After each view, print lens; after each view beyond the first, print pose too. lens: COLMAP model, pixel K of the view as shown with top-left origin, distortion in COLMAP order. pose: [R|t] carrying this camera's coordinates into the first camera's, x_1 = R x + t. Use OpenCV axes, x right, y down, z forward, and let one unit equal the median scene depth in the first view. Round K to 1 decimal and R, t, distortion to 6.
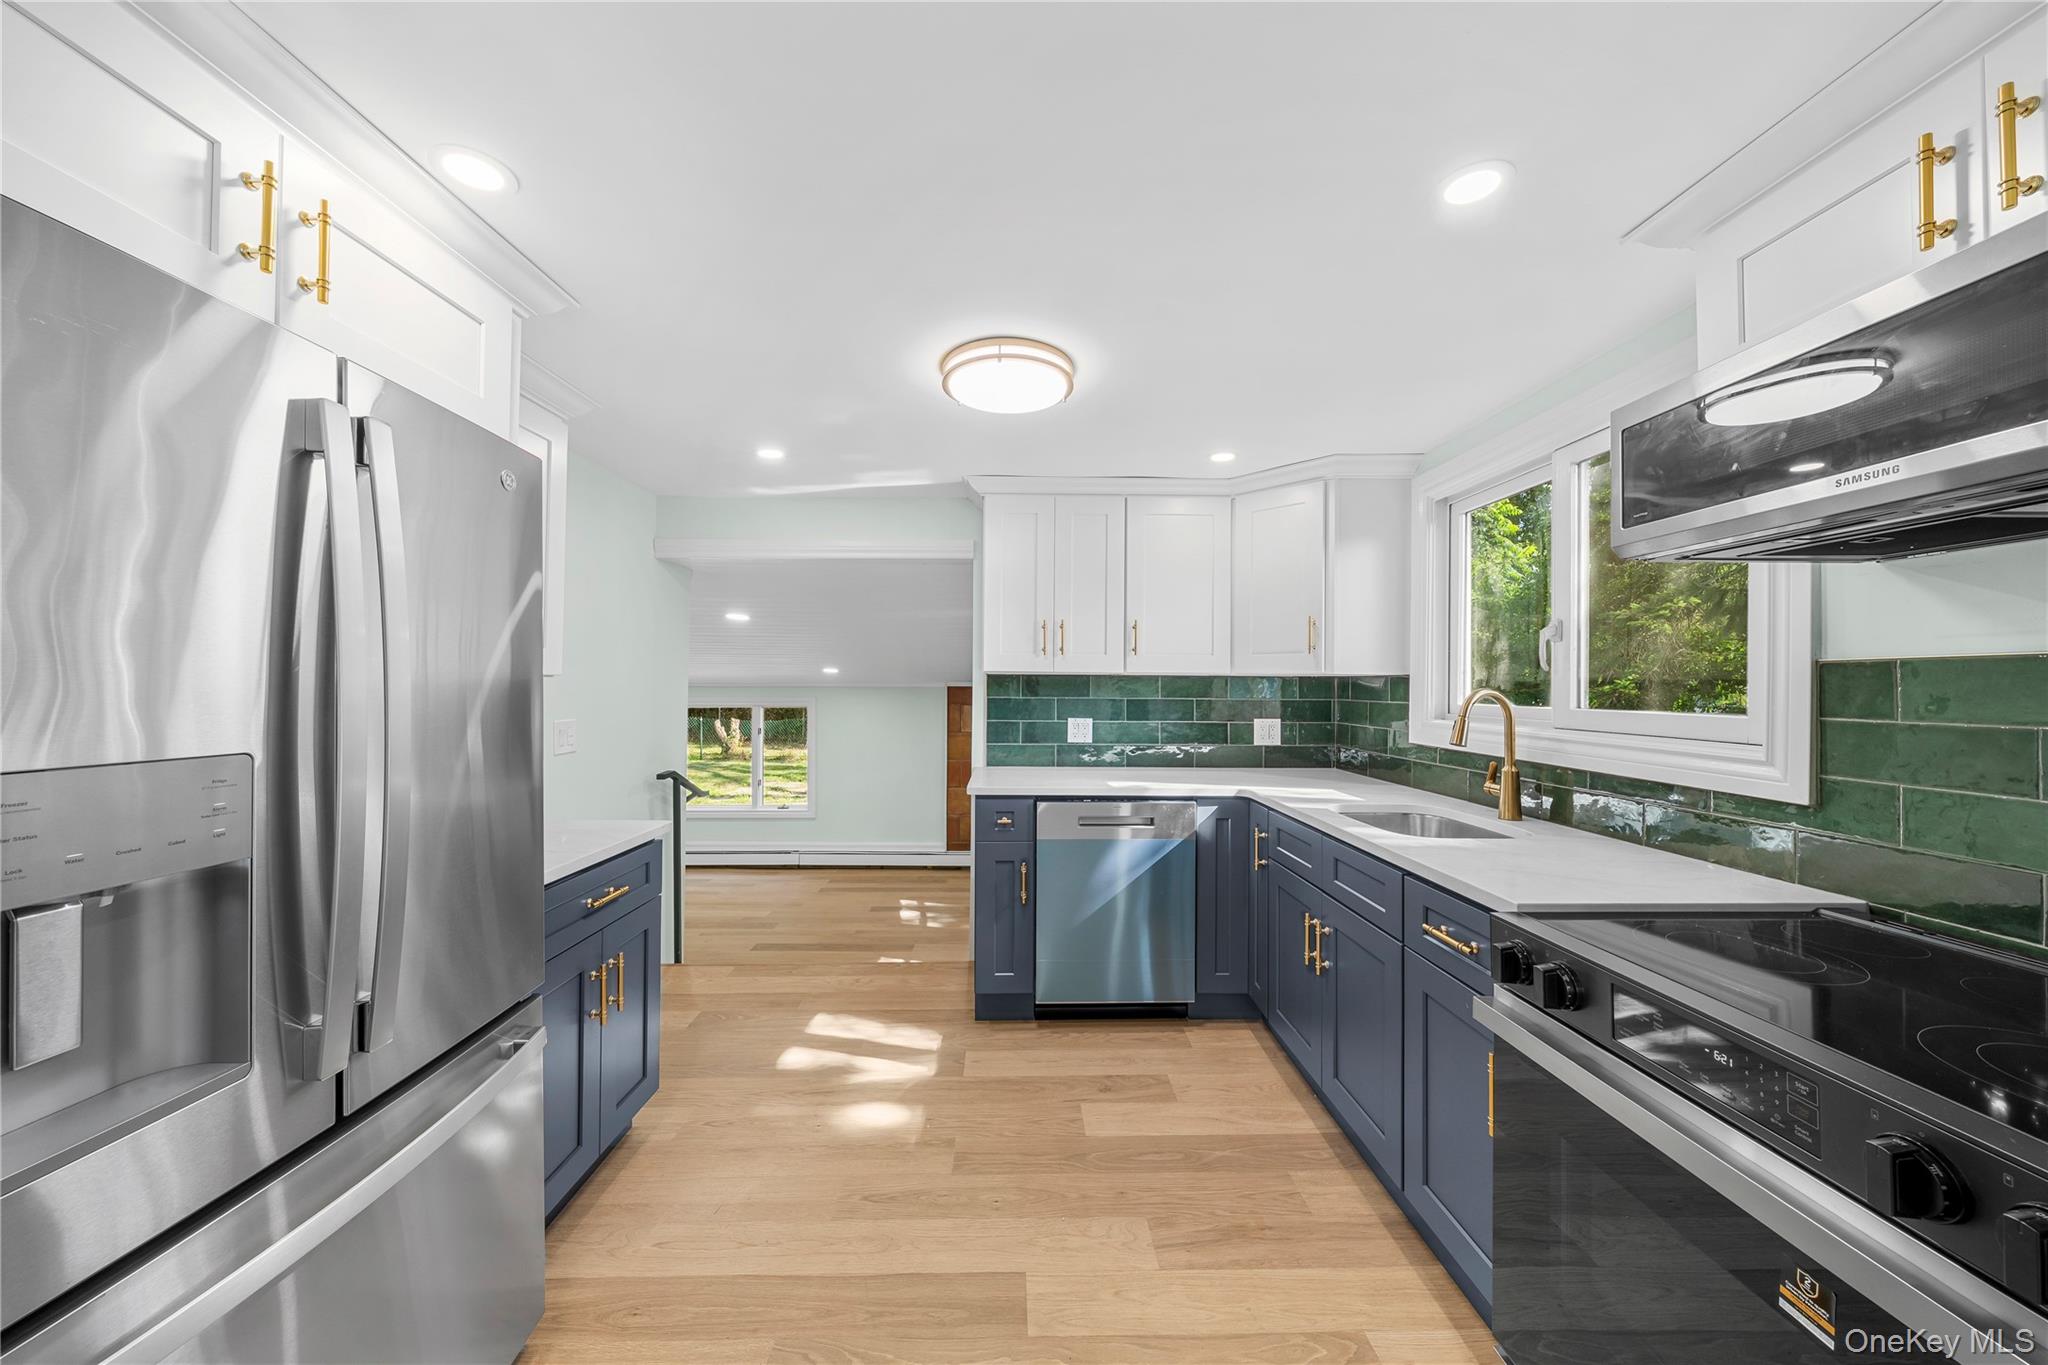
lens RADIAL K [[705.1, 0, 1028.2], [0, 705.1, 679.4], [0, 0, 1]] dist [-0.002057, 0.000260]
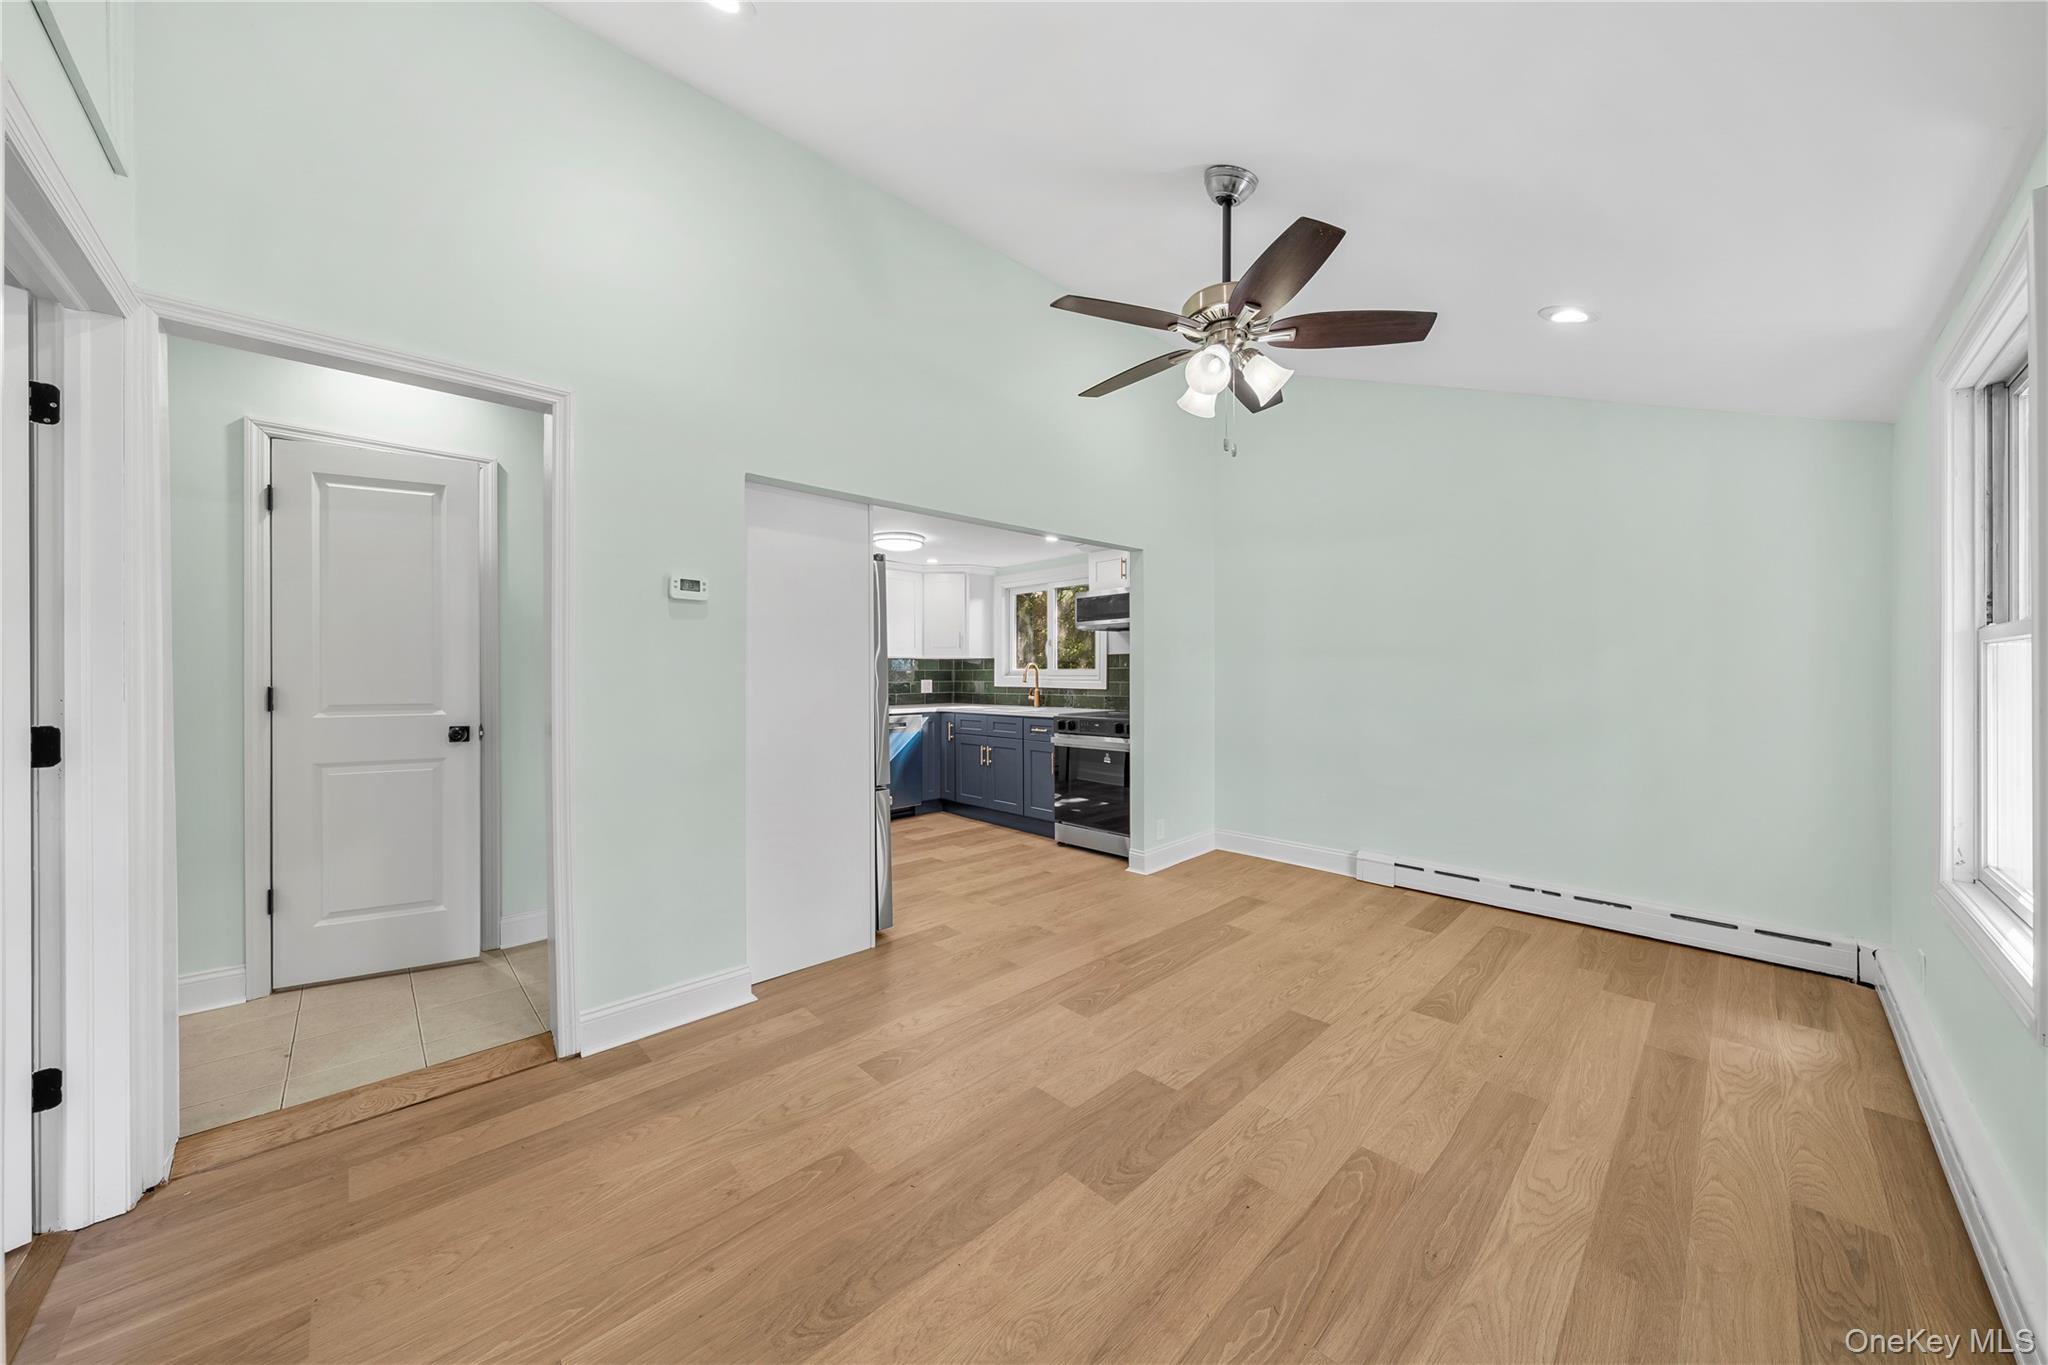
lens RADIAL K [[705.1, 0, 1026.9], [0, 705.1, 675.2], [0, 0, 1]] dist [-0.002057, 0.000260]
pose [[0.735737, -0.008730, 0.677211, -1.008572], [0.001807, 0.999939, 0.010928, 0.024952], [-0.677264, -0.006817, 0.735708, -0.853821]]
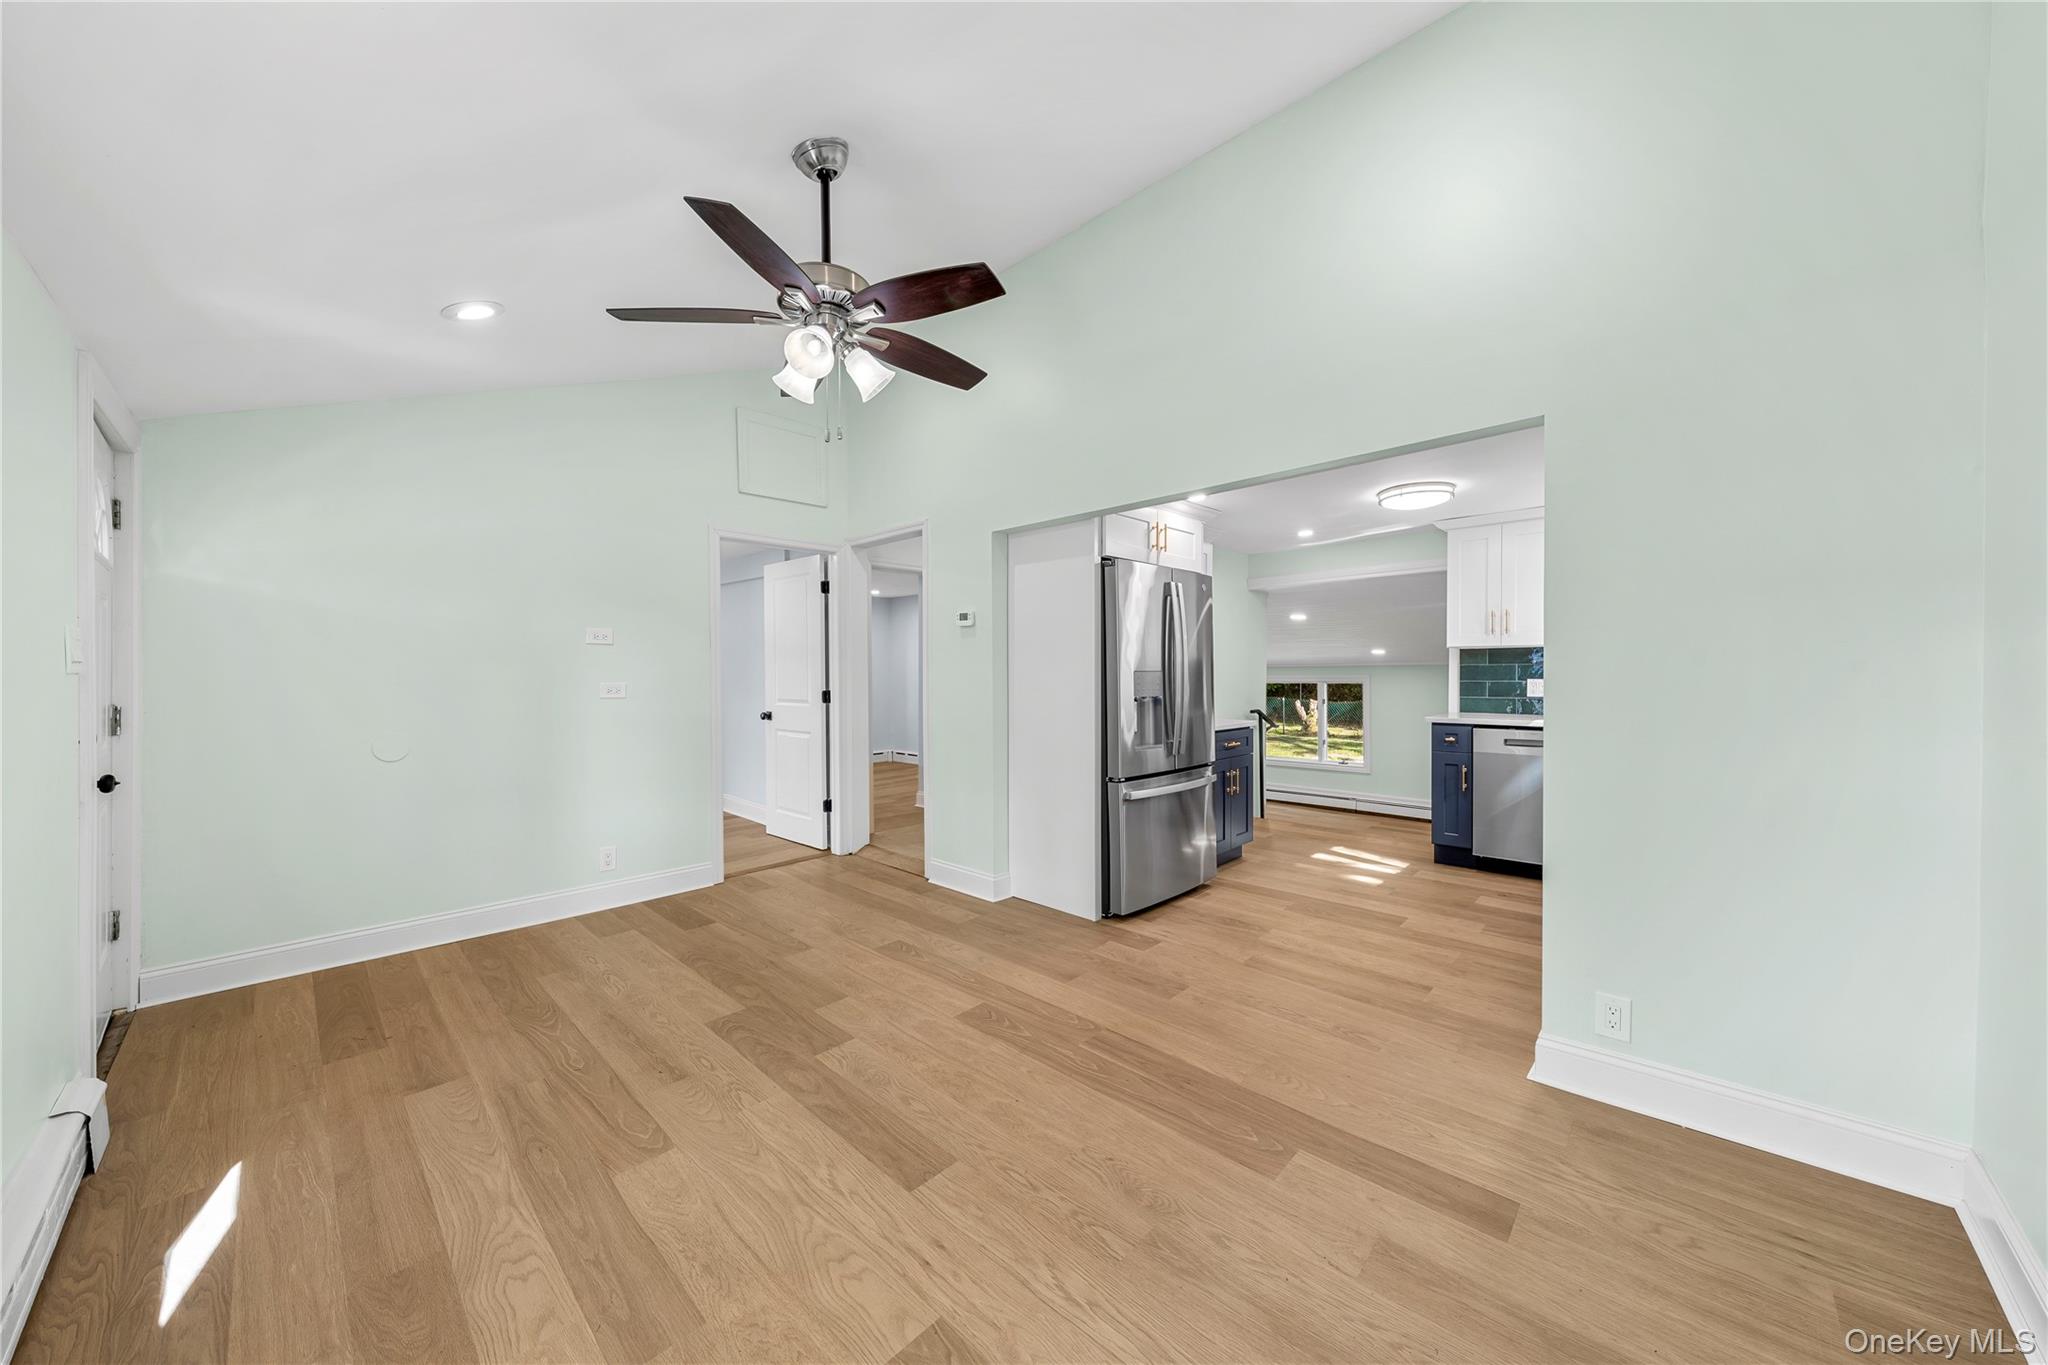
lens RADIAL K [[705.1, 0, 1035.1], [0, 705.1, 681.5], [0, 0, 1]] dist [-0.002057, 0.000260]
pose [[0.712361, -0.000687, -0.701813, 0.418067], [0.015328, 0.999776, 0.014579, 0.030943], [0.701646, -0.021143, 0.712212, -0.807194]]
